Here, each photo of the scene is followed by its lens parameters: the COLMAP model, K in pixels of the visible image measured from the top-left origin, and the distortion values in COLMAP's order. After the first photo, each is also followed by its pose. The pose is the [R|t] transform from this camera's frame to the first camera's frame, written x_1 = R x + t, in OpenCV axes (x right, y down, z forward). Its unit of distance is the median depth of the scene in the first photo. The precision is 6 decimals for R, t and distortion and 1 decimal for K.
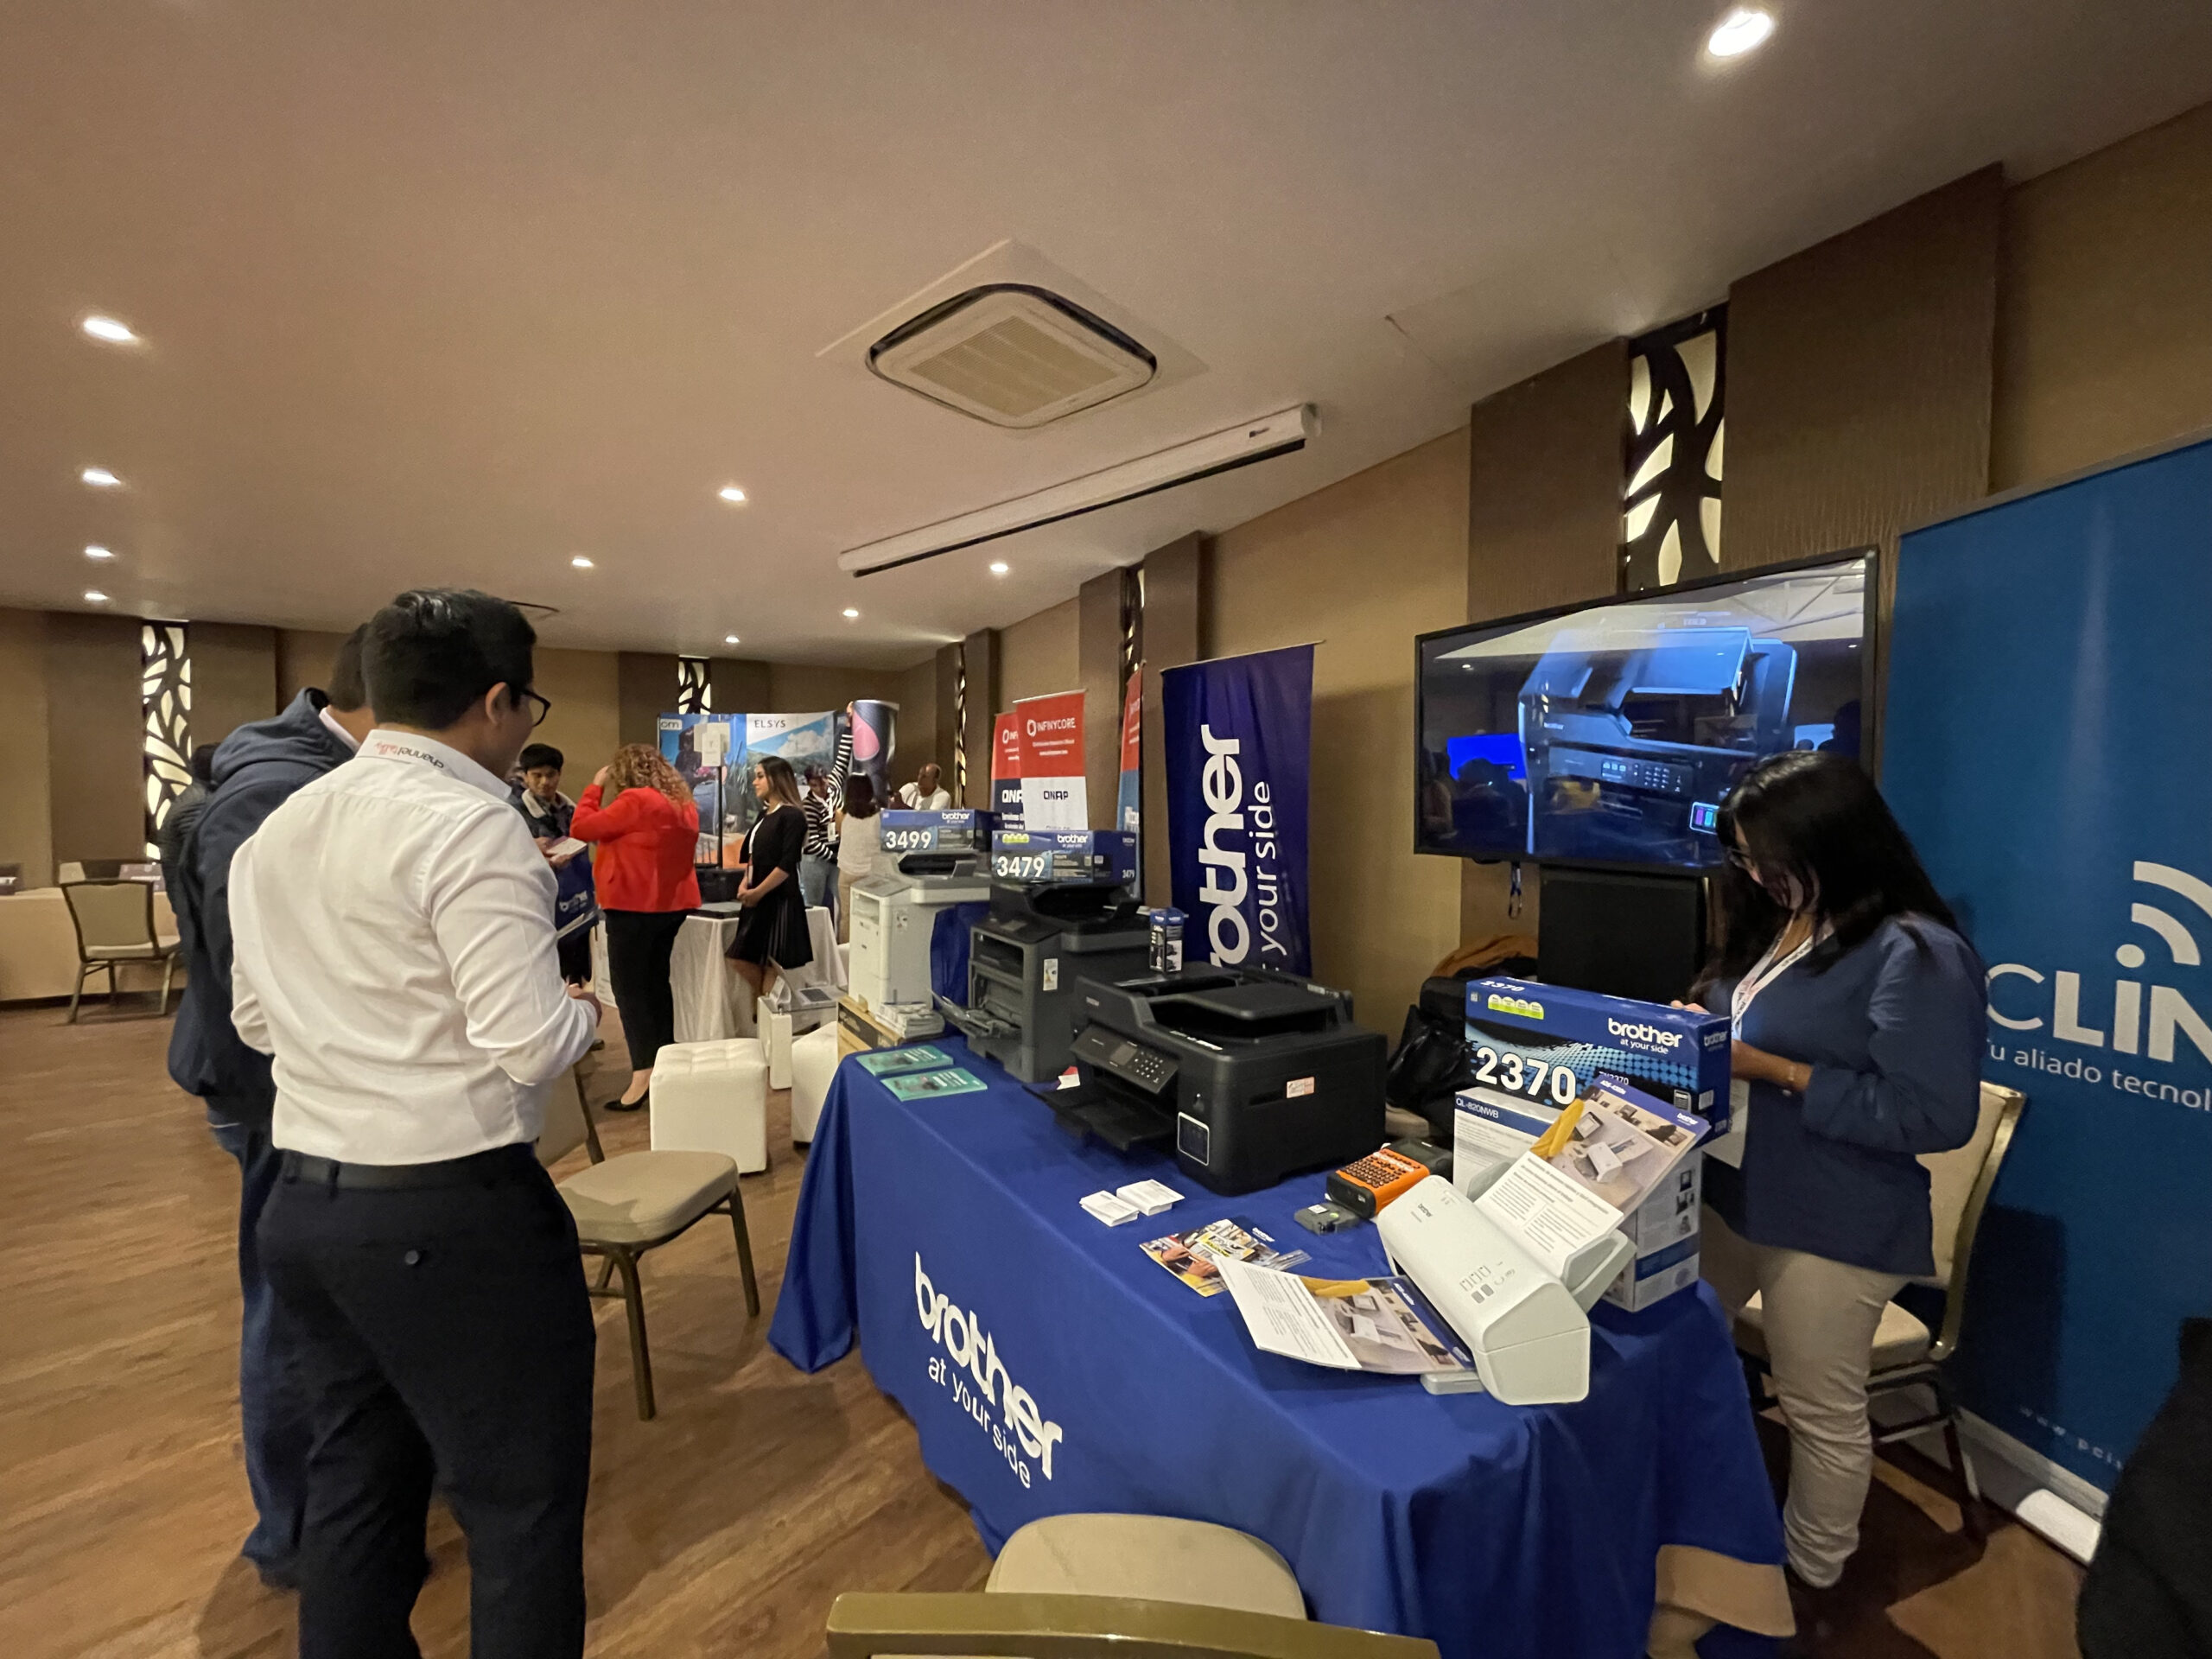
lens RADIAL K [[904.9, 0, 1110.1], [0, 904.9, 830.3], [0, 0, 1]] dist [-0.008311, -0.001143]
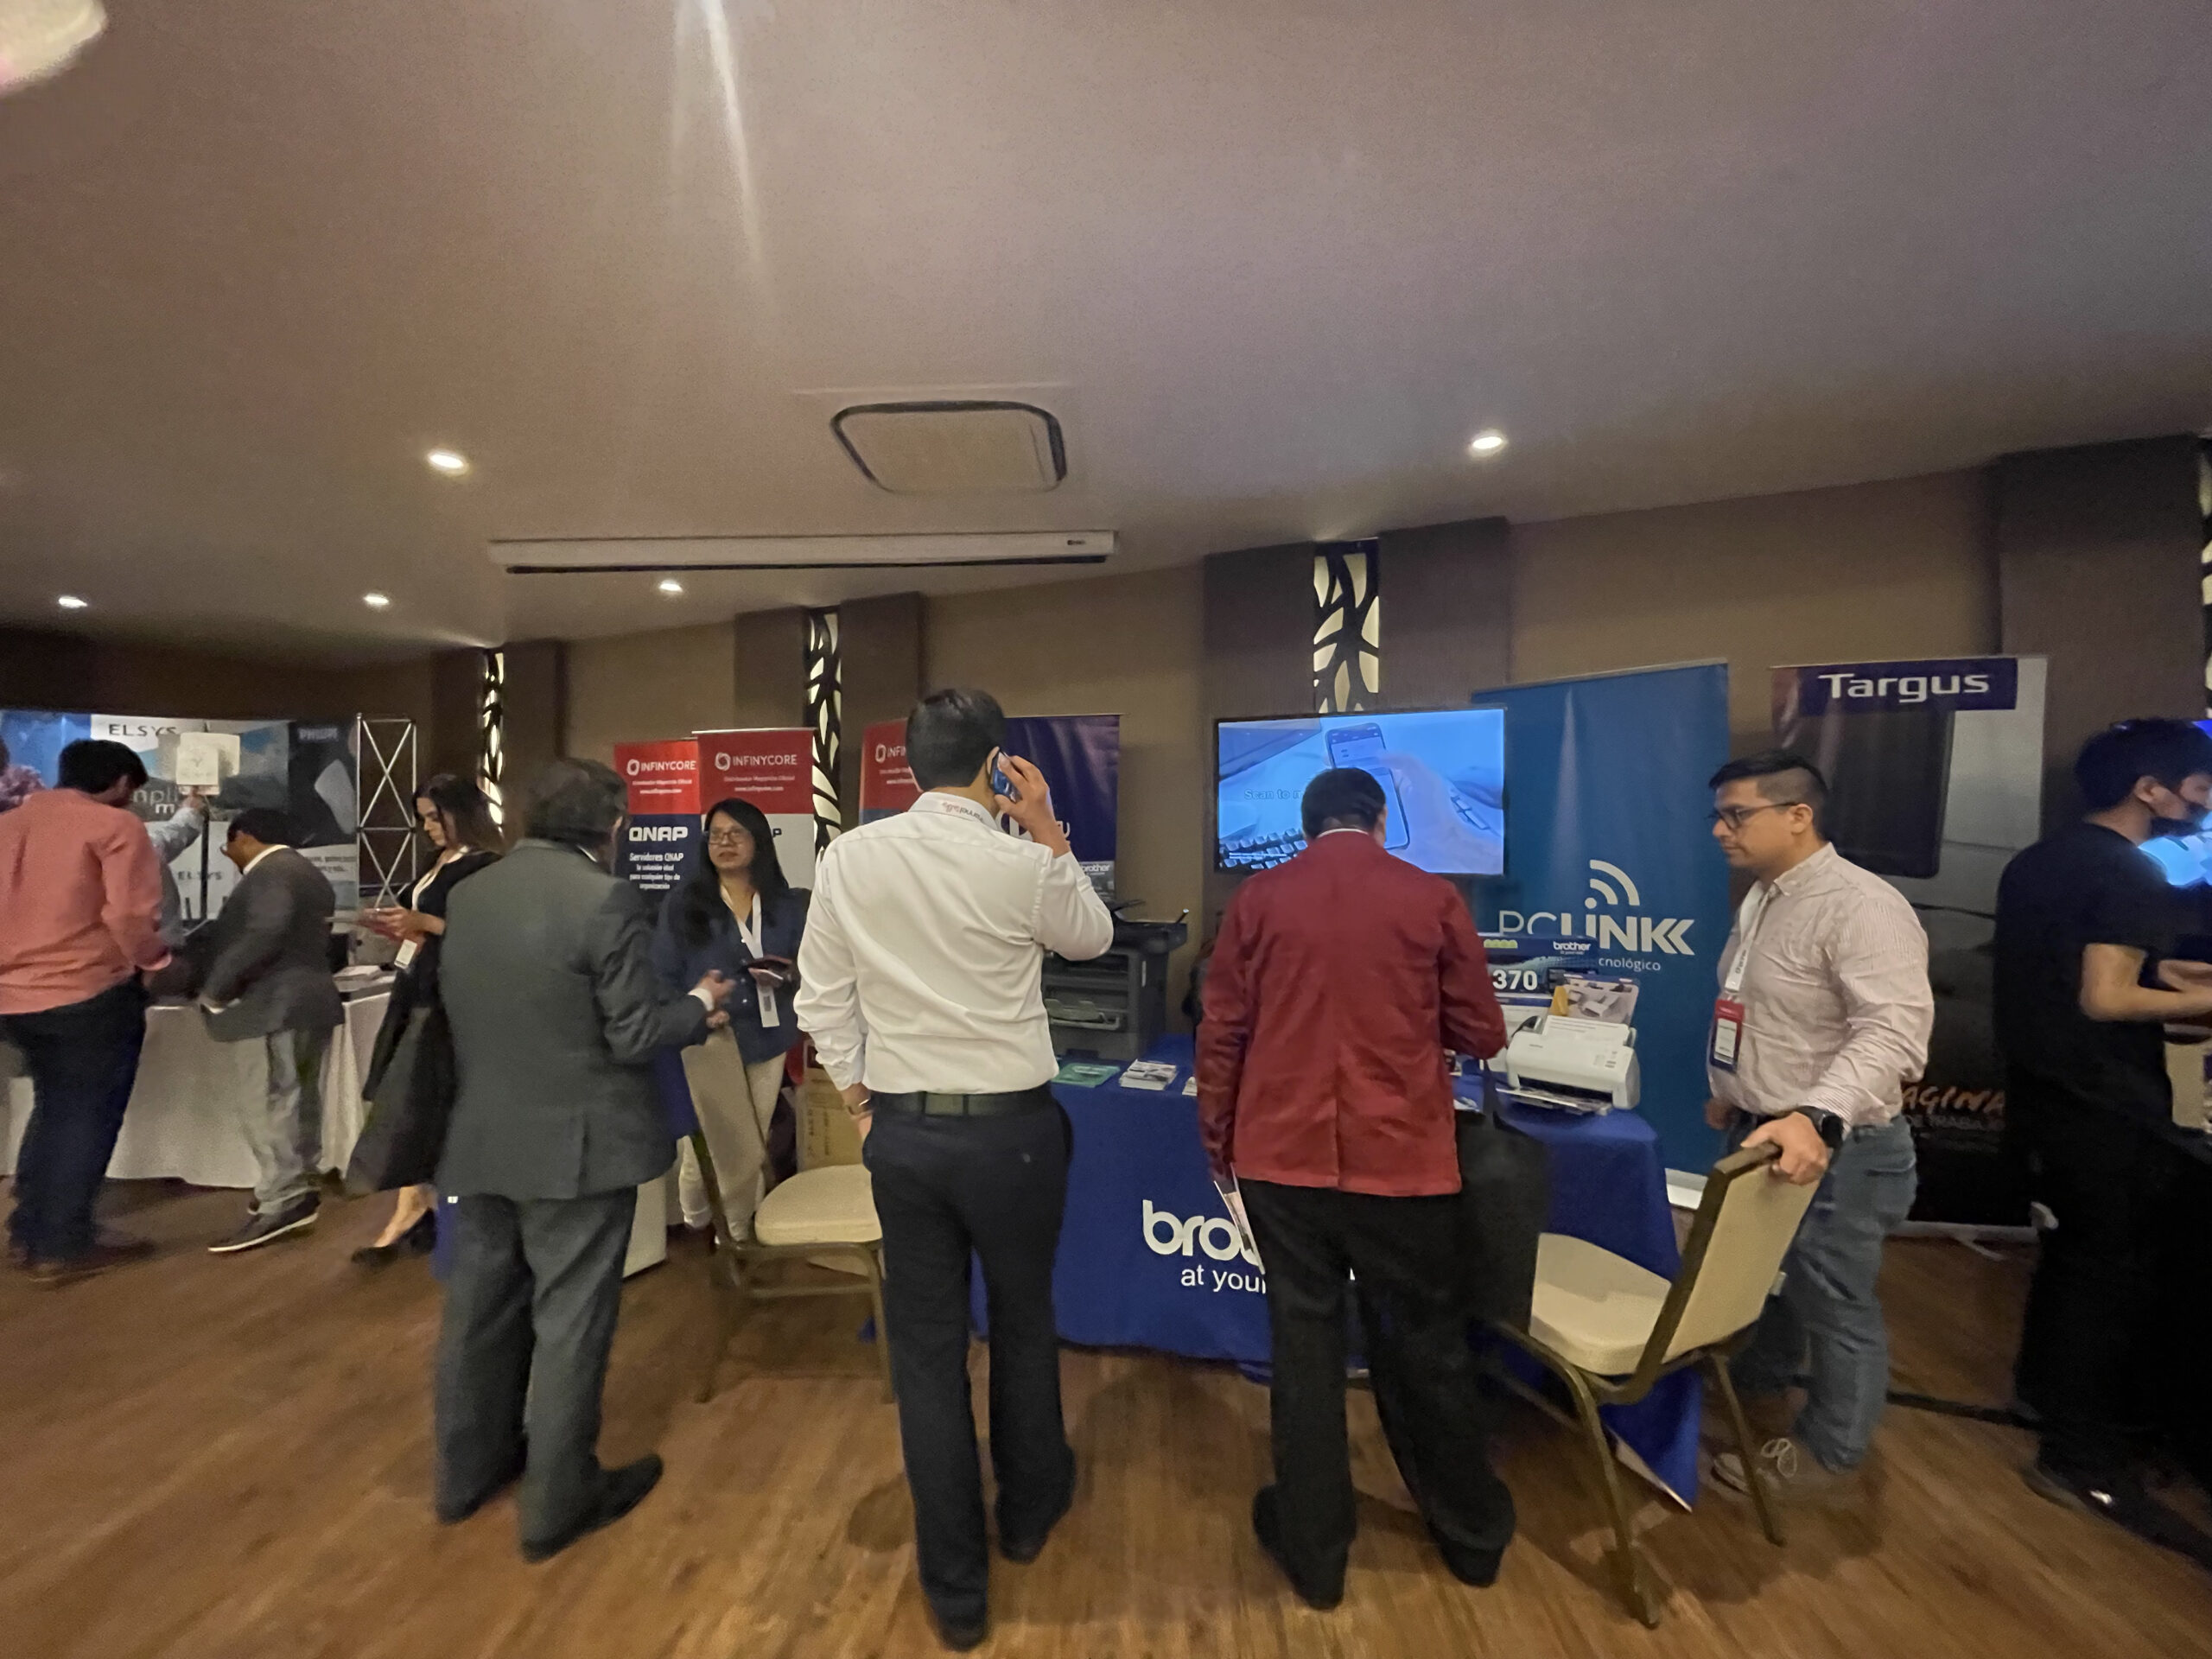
lens RADIAL K [[904.9, 0, 1100.2], [0, 904.9, 828.7], [0, 0, 1]] dist [-0.008311, -0.001143]
pose [[0.765170, -0.004777, 0.643811, -1.113029], [0.028899, 0.999219, -0.026933, -0.016318], [-0.643180, 0.039214, 0.764711, 0.063382]]
